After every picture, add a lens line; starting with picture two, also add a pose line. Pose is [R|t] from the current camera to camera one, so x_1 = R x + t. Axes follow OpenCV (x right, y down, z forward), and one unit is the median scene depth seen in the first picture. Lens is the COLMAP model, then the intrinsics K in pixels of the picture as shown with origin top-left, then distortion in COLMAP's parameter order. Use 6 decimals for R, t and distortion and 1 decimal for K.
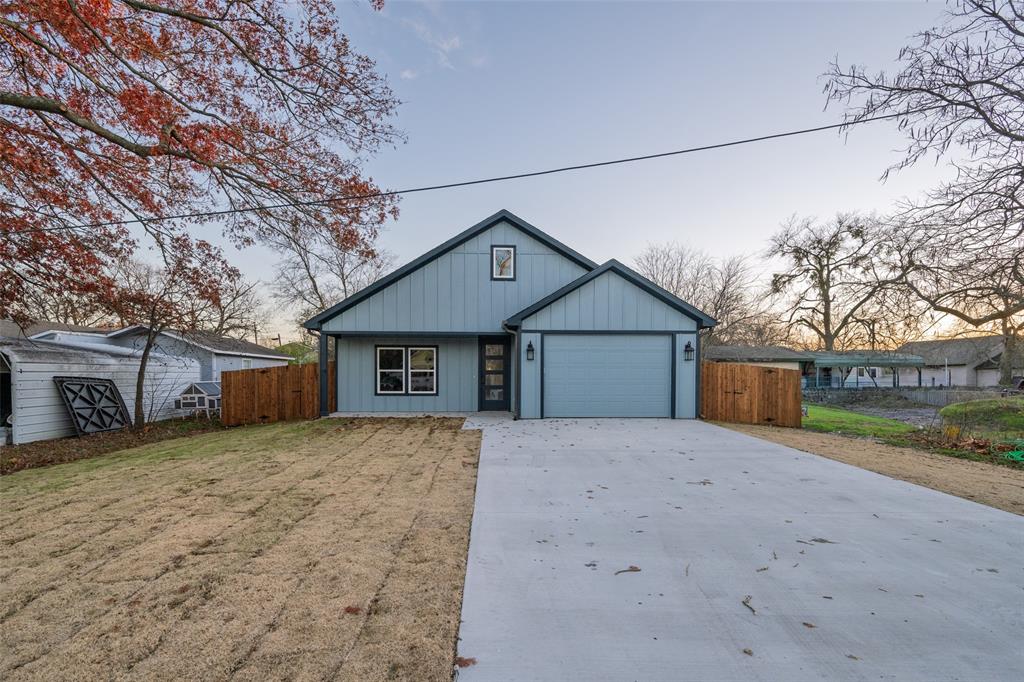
lens RADIAL K [[406.9, 0, 509.0], [0, 406.9, 375.3], [0, 0, 1]] dist [0.001755, 0.000552]
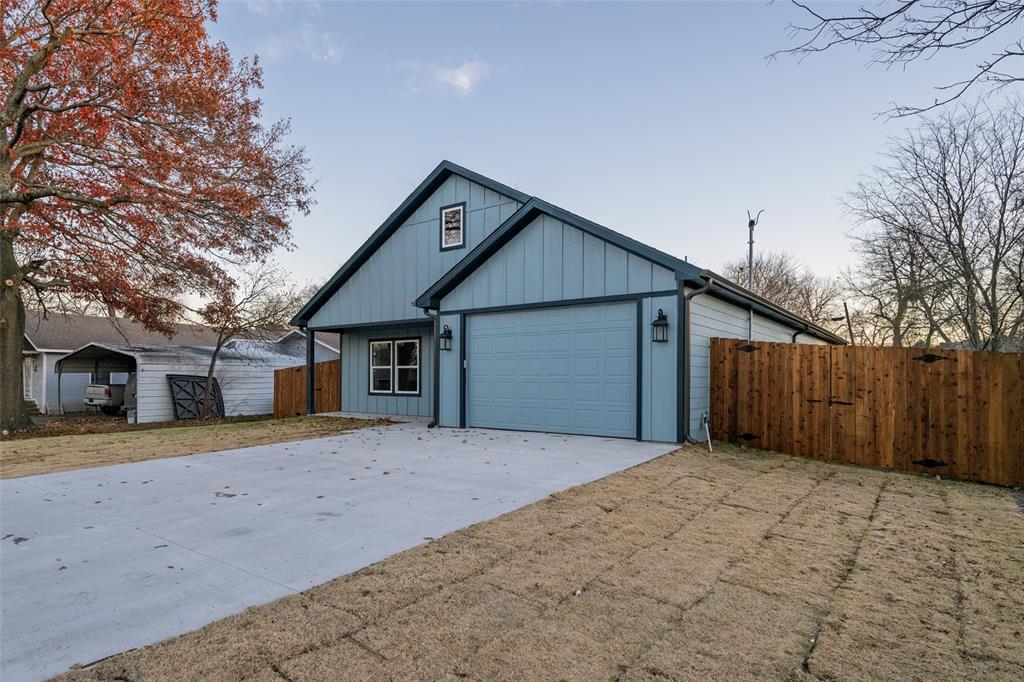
lens RADIAL K [[570.3, 0, 503.1], [0, 570.3, 367.6], [0, 0, 1]] dist [0.002161, 0.000063]
pose [[0.770481, -0.013474, -0.637321, 0.758643], [0.000053, 0.999778, -0.021073, 0.016870], [0.637463, 0.016203, 0.770311, 0.222716]]
